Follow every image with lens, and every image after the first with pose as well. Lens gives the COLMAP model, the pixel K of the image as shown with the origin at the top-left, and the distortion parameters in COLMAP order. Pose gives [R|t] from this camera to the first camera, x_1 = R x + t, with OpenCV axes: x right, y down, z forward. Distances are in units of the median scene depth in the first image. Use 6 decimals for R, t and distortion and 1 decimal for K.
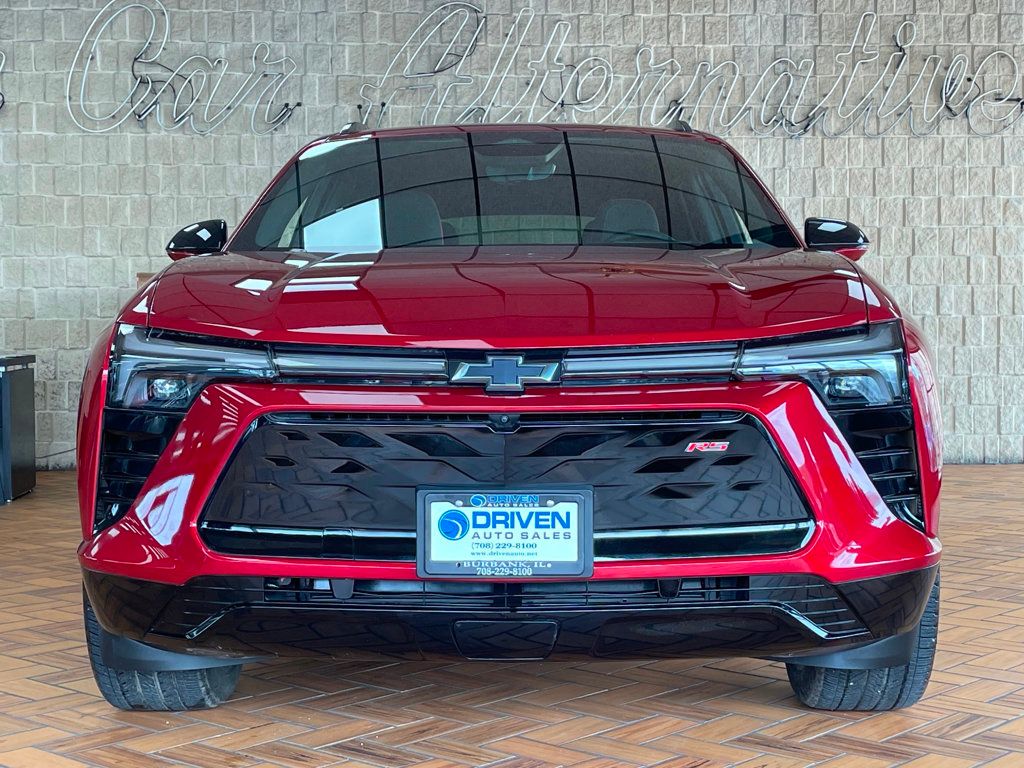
lens RADIAL K [[1624.5, 0, 512.0], [0, 1624.5, 384.0], [0, 0, 1]] dist [0.058819, 0.028793]
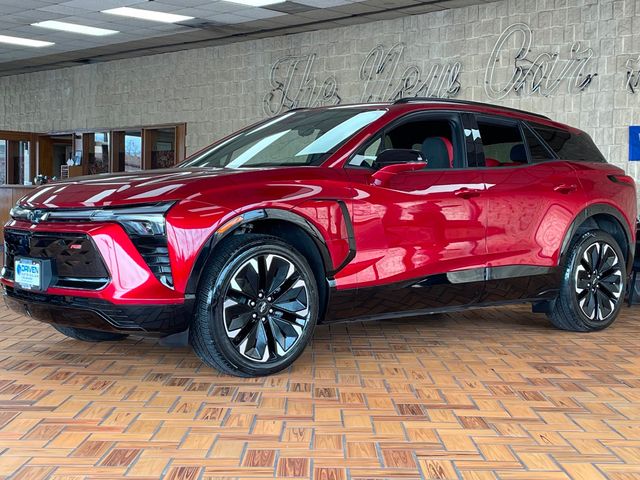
lens RADIAL K [[1015.3, 0, 320.0], [0, 1015.3, 240.0], [0, 0, 1]] dist [0.058819, 0.028793]
pose [[0.658867, 0.042307, -0.751069, 0.503609], [-0.040518, 0.998964, 0.020726, -0.006844], [0.751167, 0.016776, 0.659899, 0.067614]]
